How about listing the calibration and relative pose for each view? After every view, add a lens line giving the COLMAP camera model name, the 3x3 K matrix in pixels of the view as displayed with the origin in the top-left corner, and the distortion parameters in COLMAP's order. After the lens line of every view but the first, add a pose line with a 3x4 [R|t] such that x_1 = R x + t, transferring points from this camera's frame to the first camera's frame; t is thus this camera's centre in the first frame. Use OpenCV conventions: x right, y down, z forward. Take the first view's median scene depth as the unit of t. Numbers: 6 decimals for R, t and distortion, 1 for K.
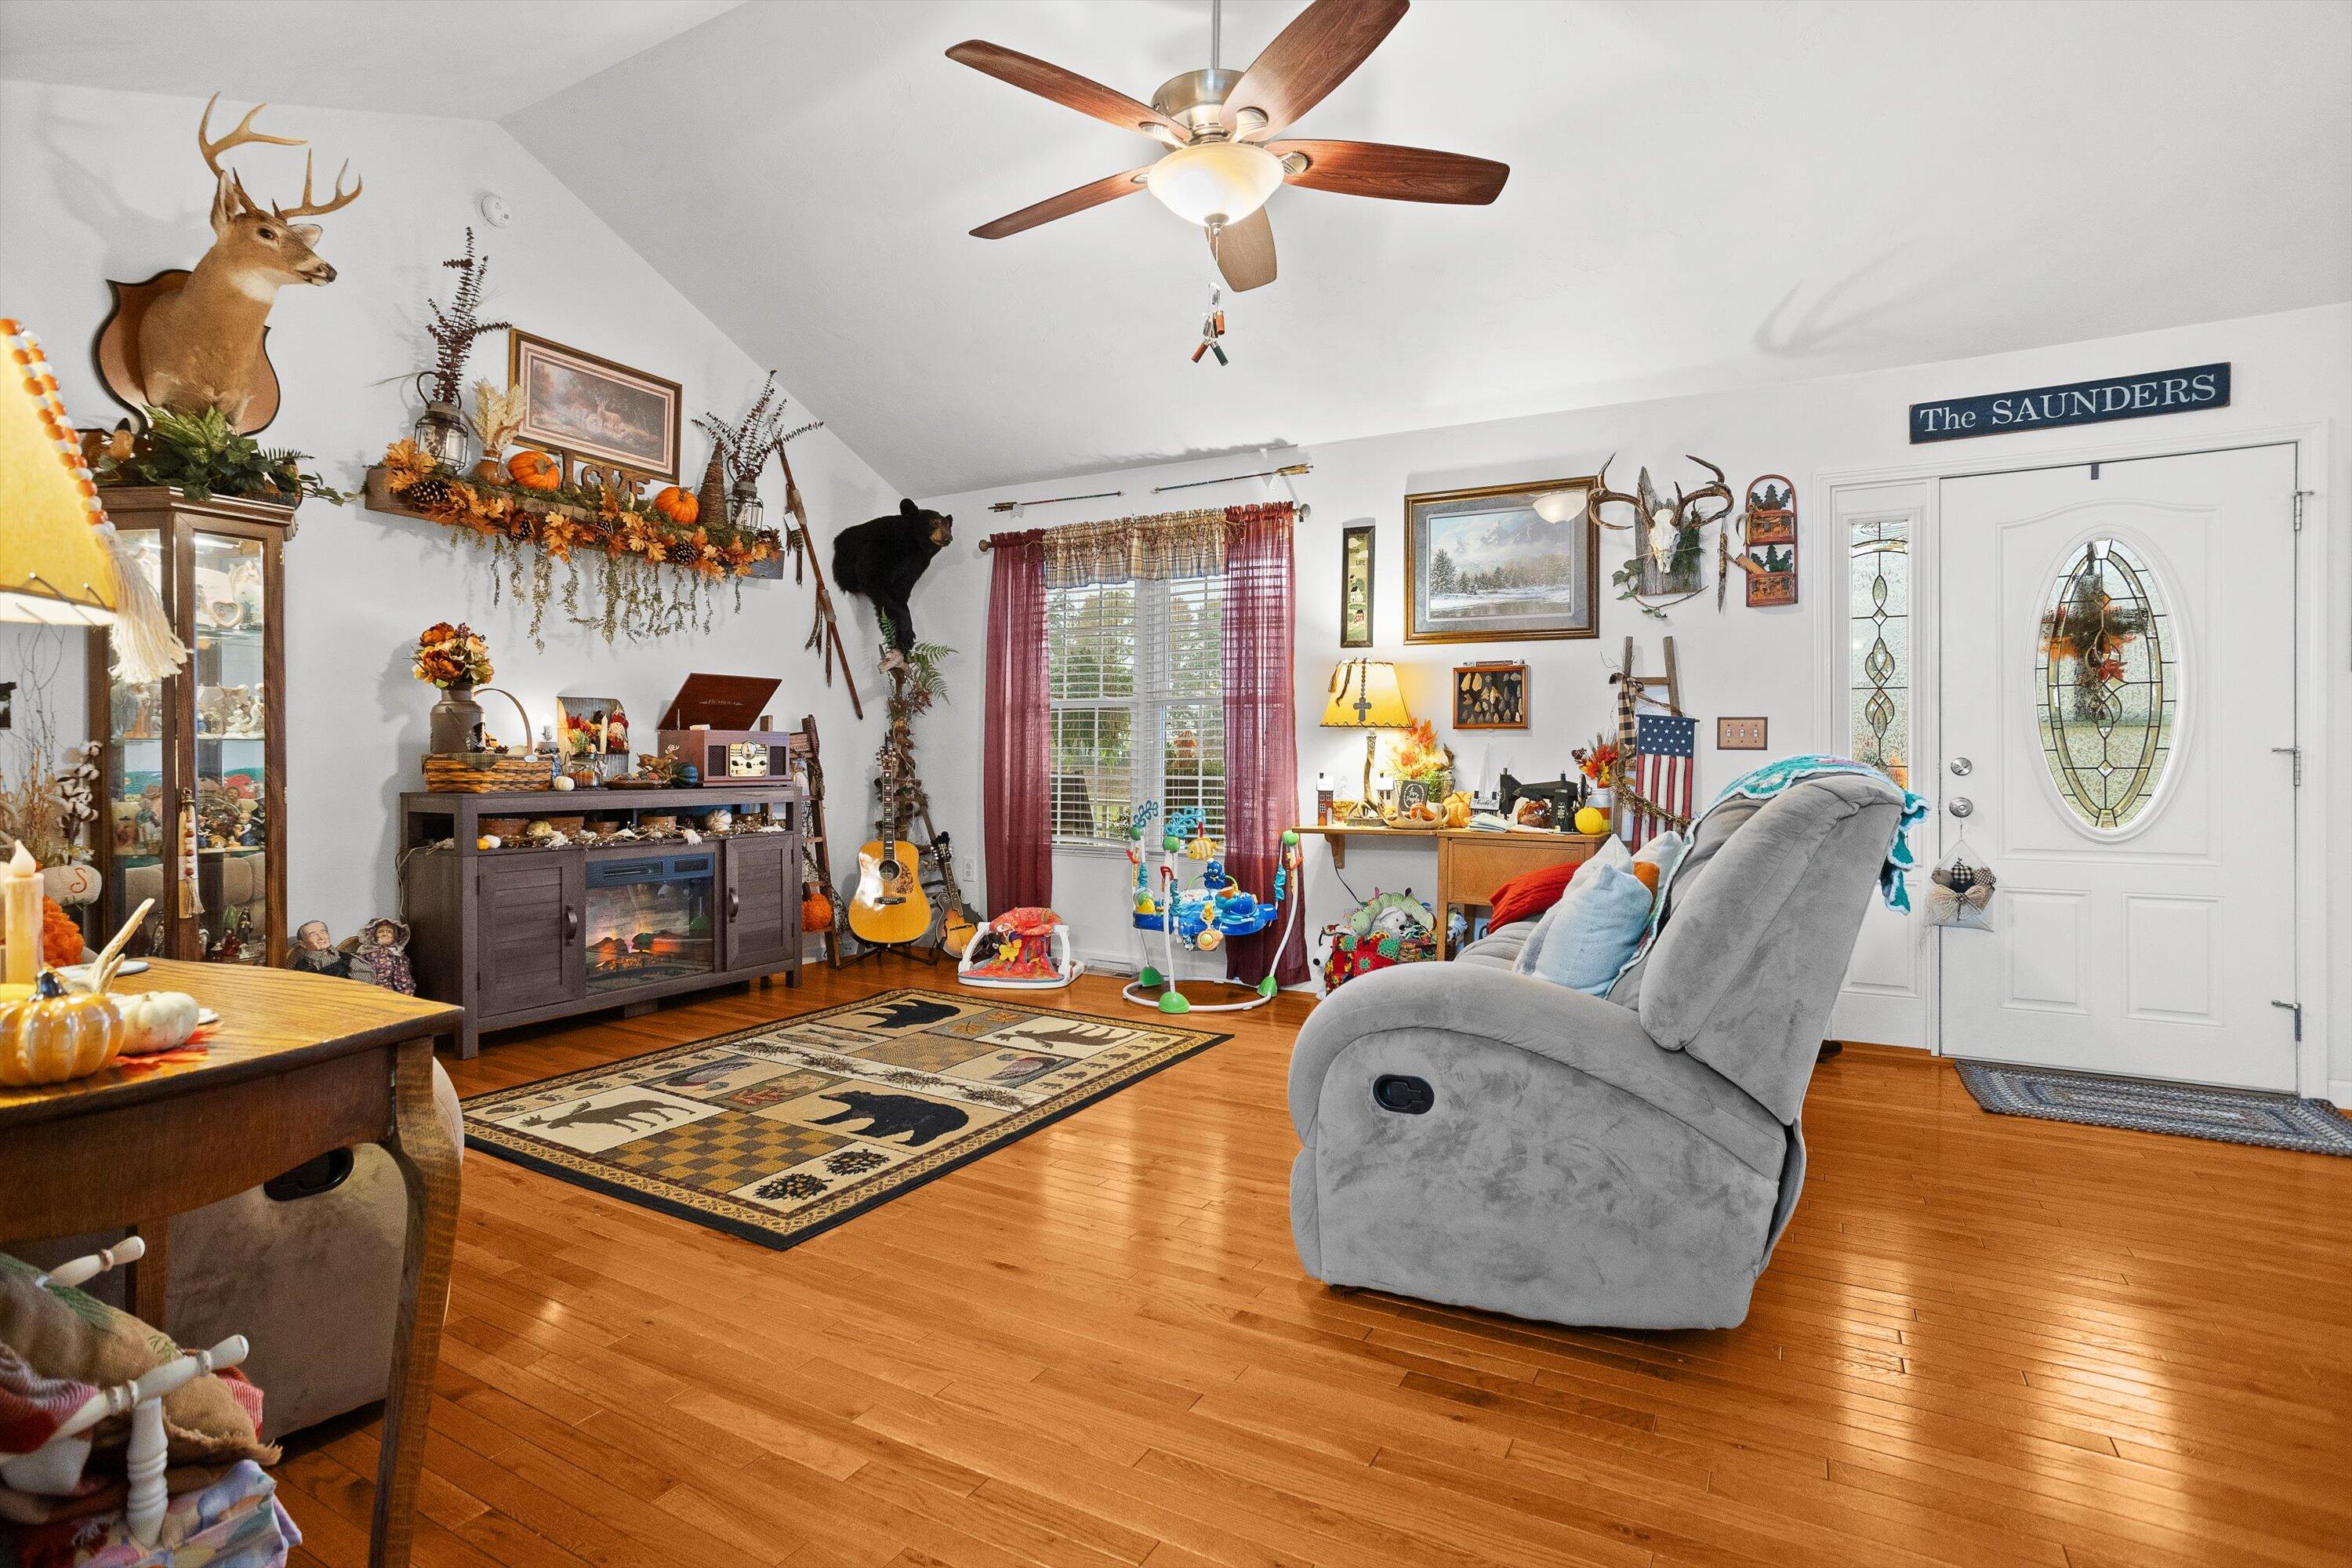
lens RADIAL K [[1193.9, 0, 1173.9], [0, 1193.9, 738.8], [0, 0, 1]] dist [-0.022115, 0.000660]
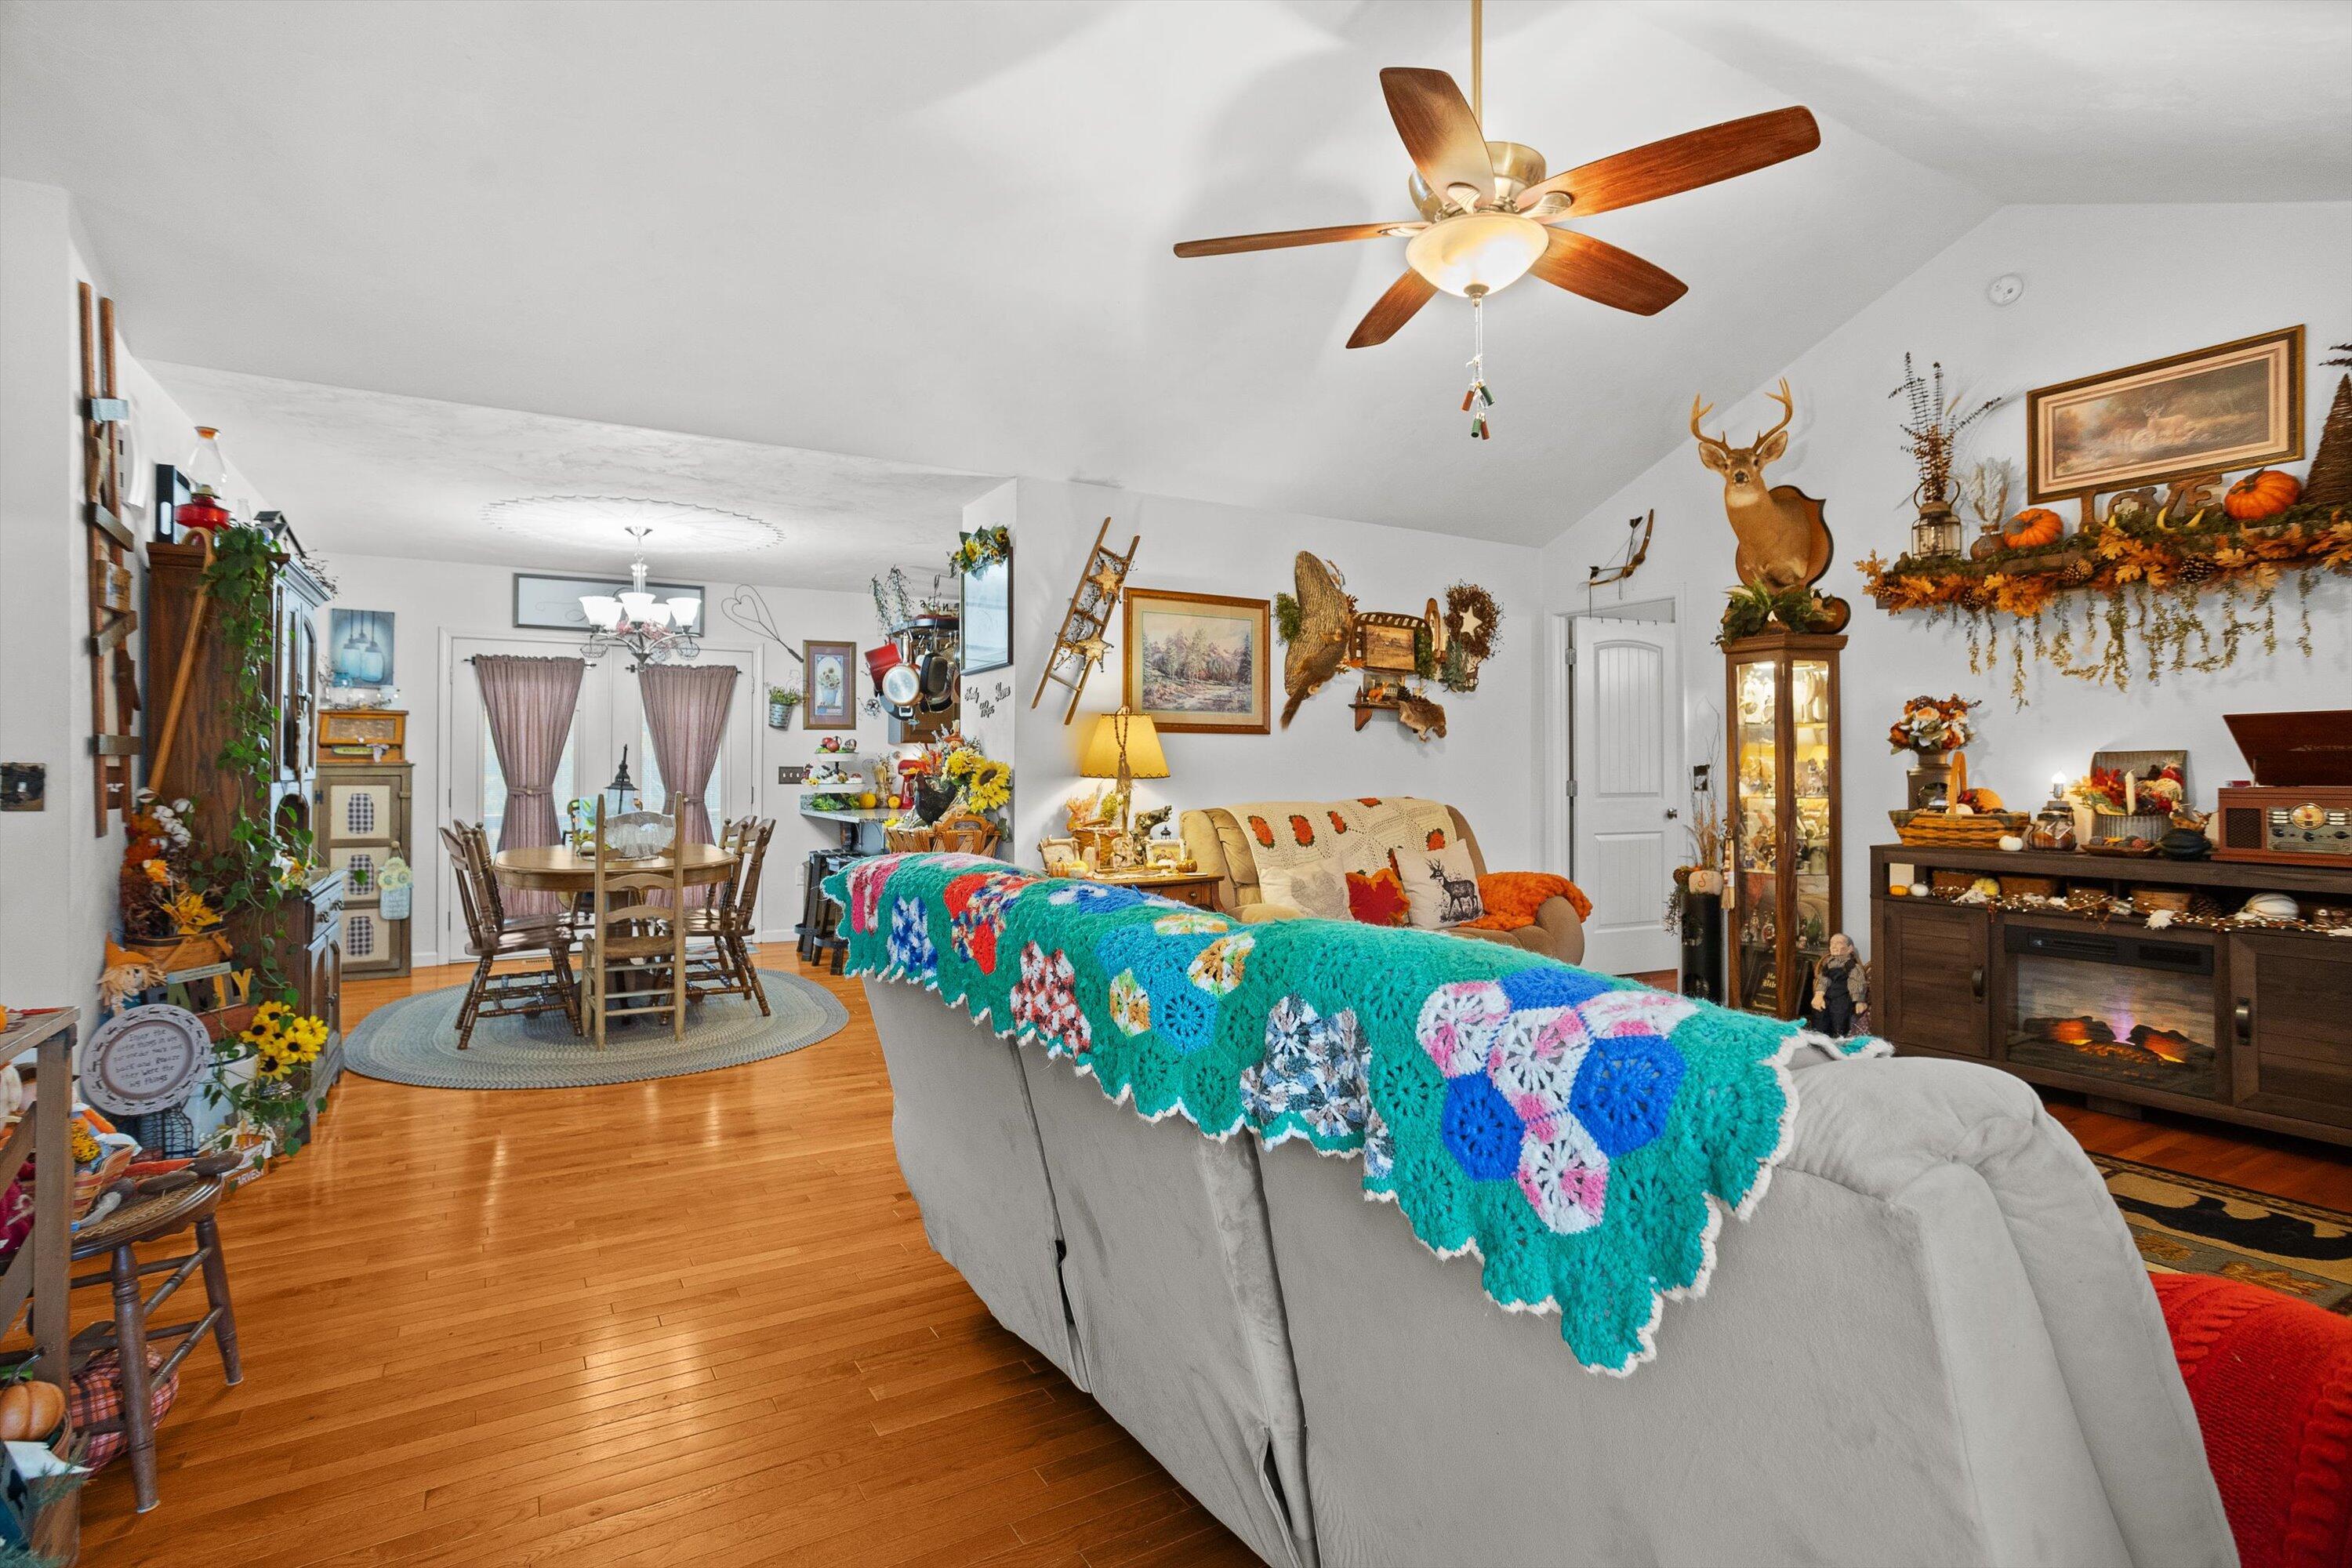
lens RADIAL K [[1132.9, 0, 1174.7], [0, 1132.9, 742.8], [0, 0, 1]] dist [-0.043595, 0.027569]
pose [[-0.492141, -0.037706, -0.869699, 0.664633], [0.008653, 0.998800, -0.048200, -0.007319], [0.870473, -0.031247, -0.491224, 0.879423]]
